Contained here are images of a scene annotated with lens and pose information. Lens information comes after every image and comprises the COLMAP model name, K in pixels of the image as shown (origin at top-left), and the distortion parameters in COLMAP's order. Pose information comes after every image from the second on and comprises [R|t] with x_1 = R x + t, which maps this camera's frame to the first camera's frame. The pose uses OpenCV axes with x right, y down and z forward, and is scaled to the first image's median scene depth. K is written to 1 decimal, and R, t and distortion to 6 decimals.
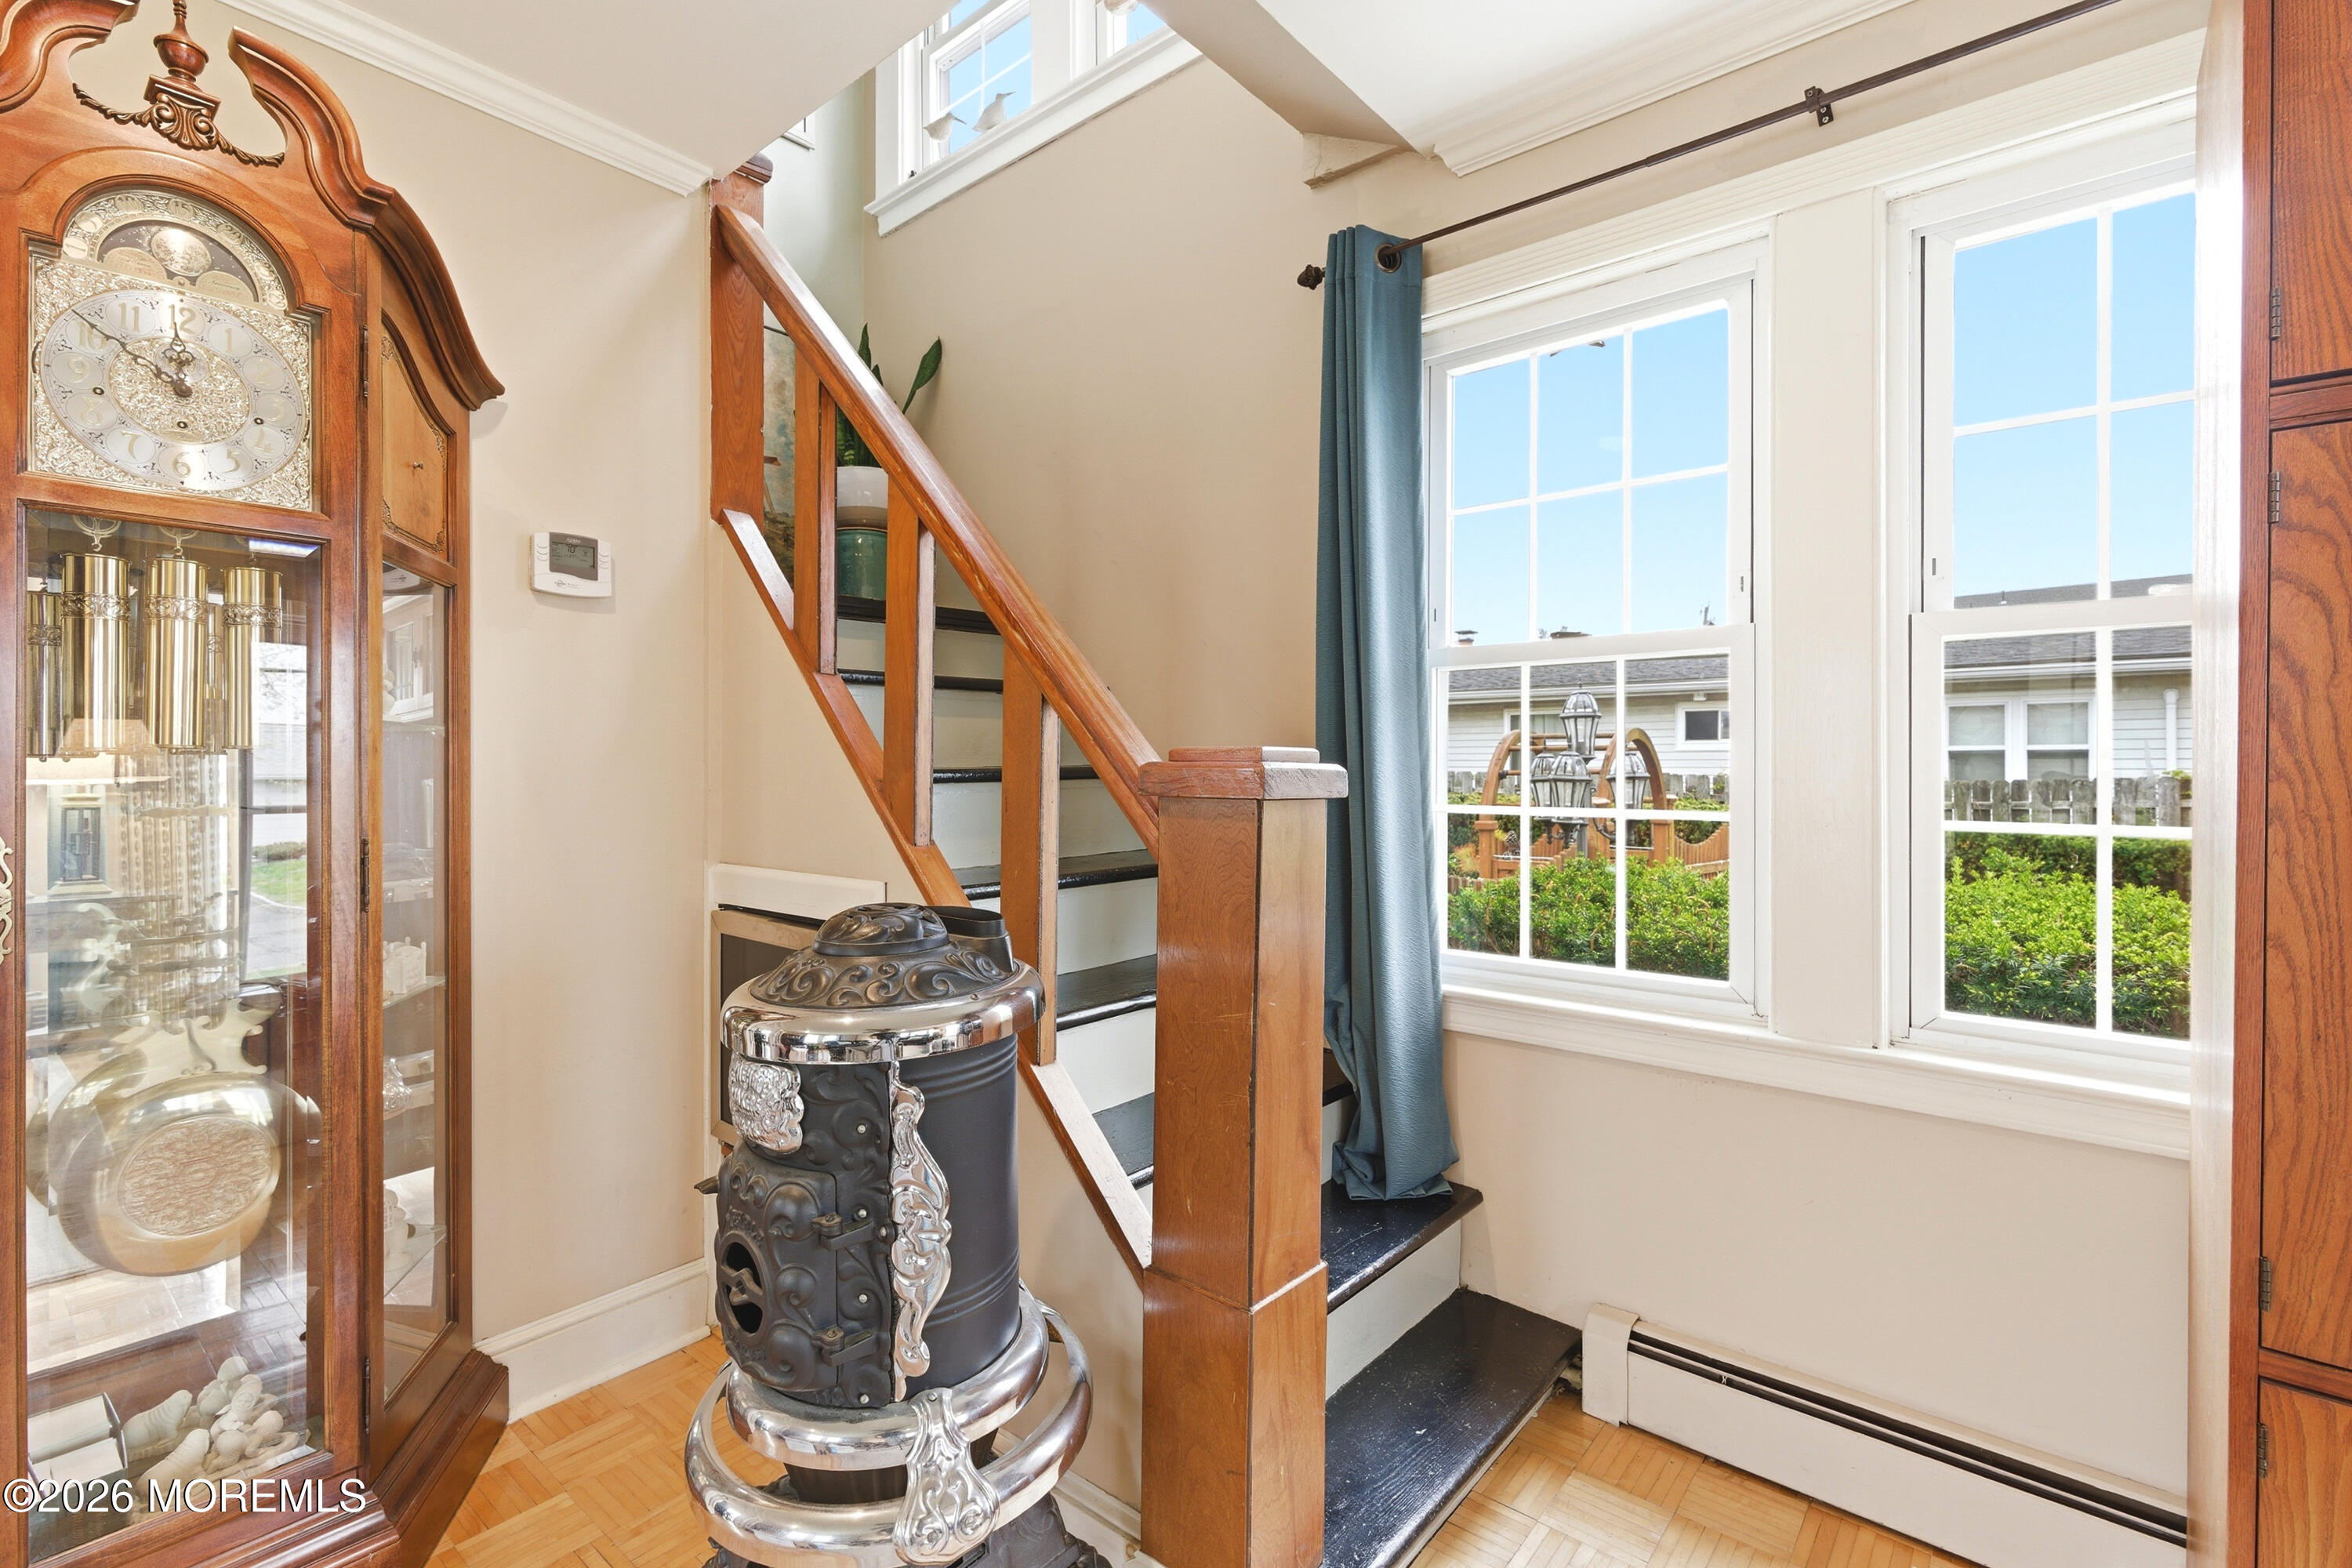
lens RADIAL K [[1068.7, 0, 1172.3], [0, 1068.7, 783.2], [0, 0, 1]] dist [-0.002817, -0.000674]
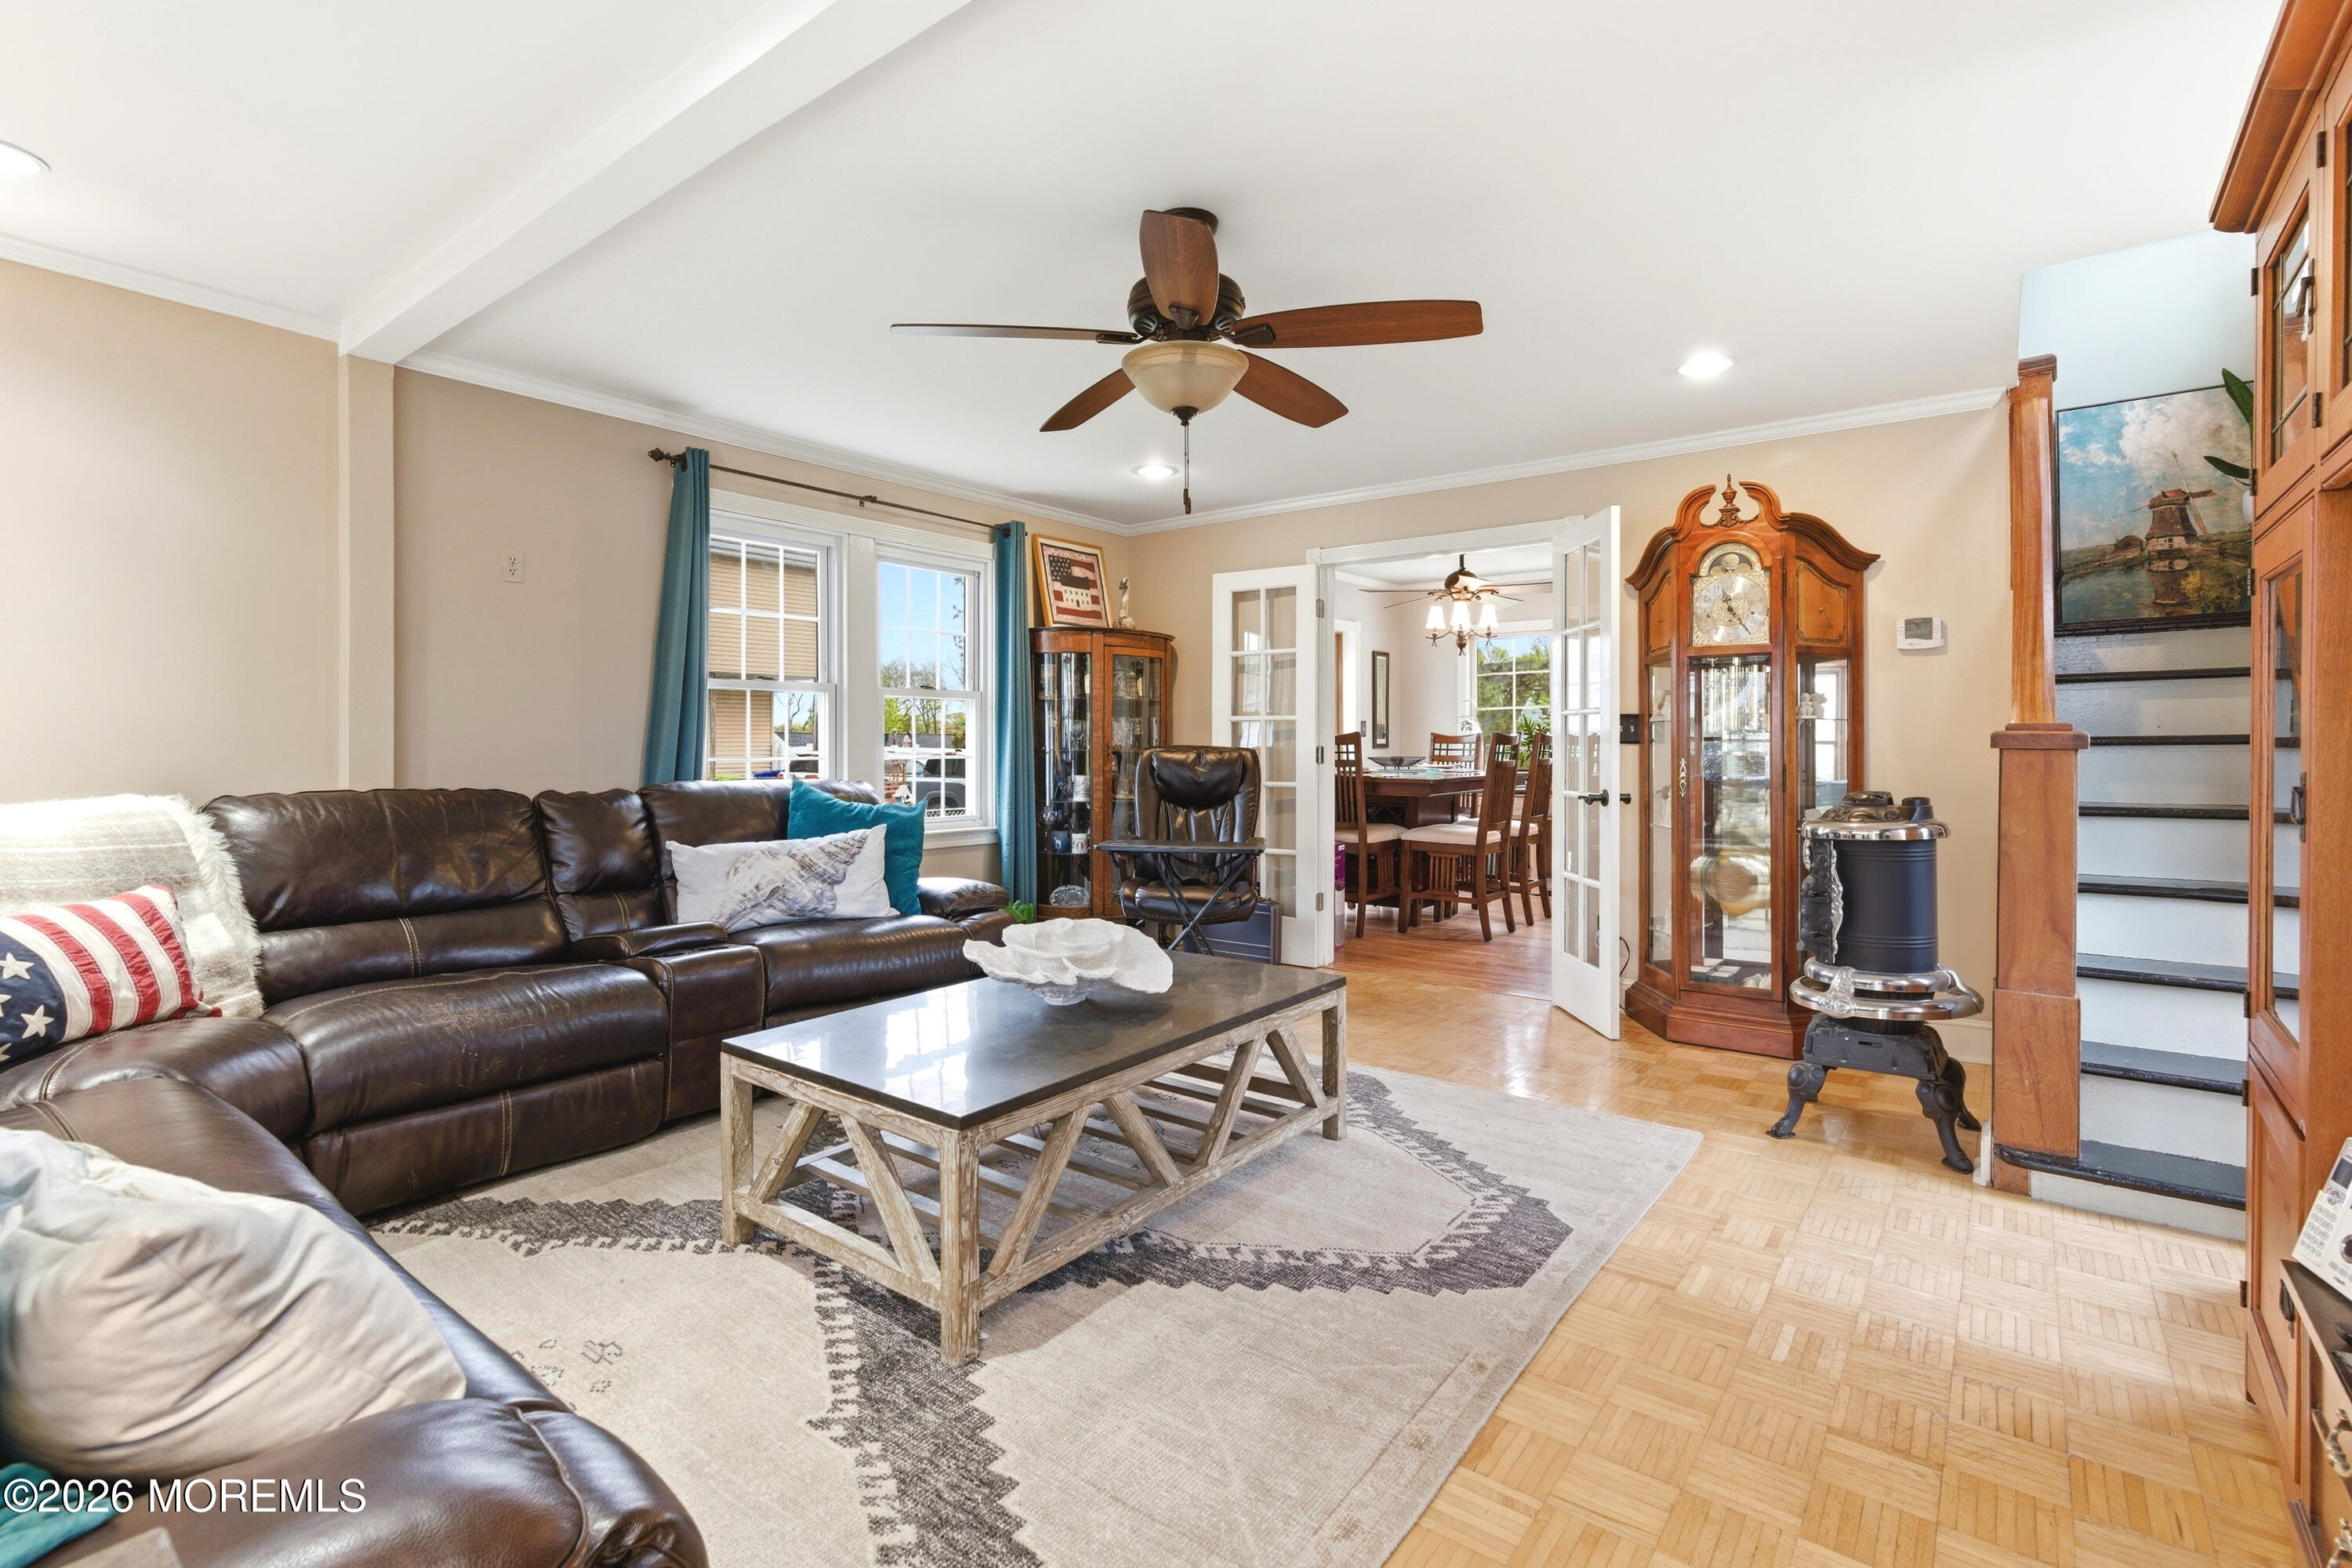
lens RADIAL K [[1082.1, 0, 1166.6], [0, 1082.1, 736.5], [0, 0, 1]] dist [0.001625, 0.000345]
pose [[0.034506, -0.008195, -0.999371, 1.532954], [-0.008087, 0.999931, -0.008479, 0.016470], [0.999372, 0.008374, 0.034438, -0.503095]]
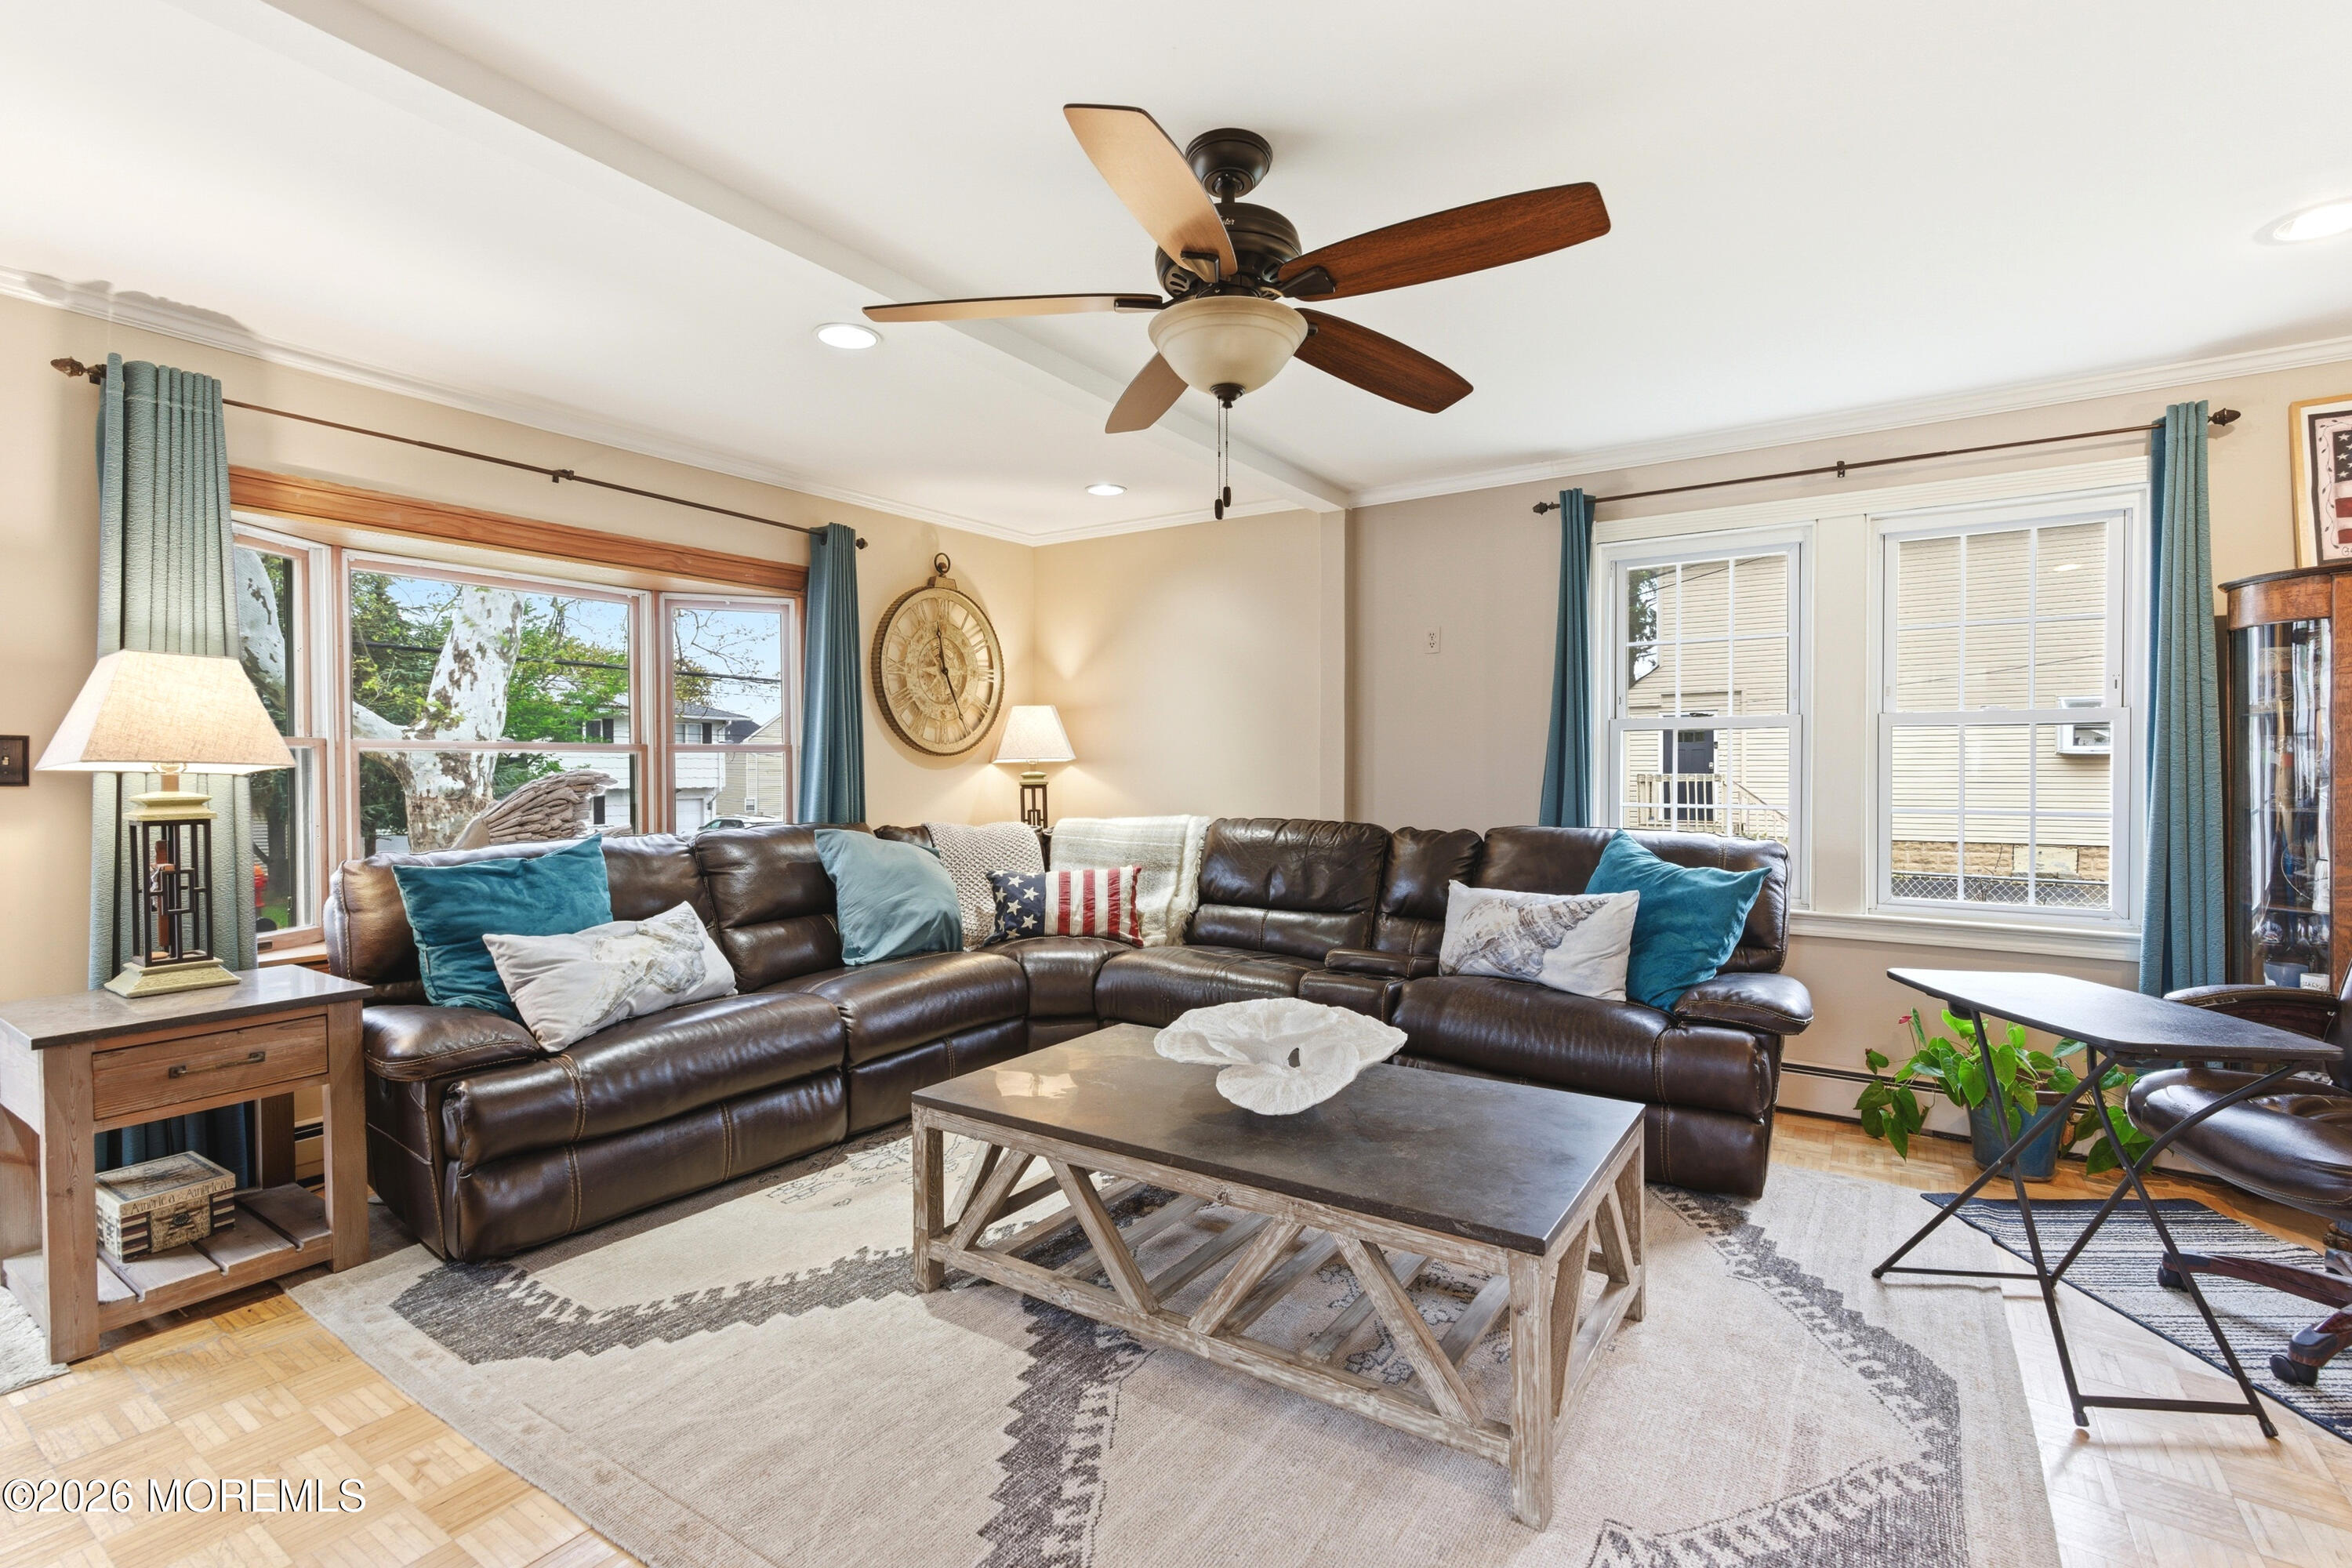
lens RADIAL K [[1048.6, 0, 1169.9], [0, 1048.6, 781.0], [0, 0, 1]] dist [-0.000702, 0.001168]
pose [[-0.994327, -0.000142, -0.106367, 0.256260], [-0.002056, 0.999838, 0.017878, -0.034629], [0.106347, 0.017996, -0.994166, 0.692738]]
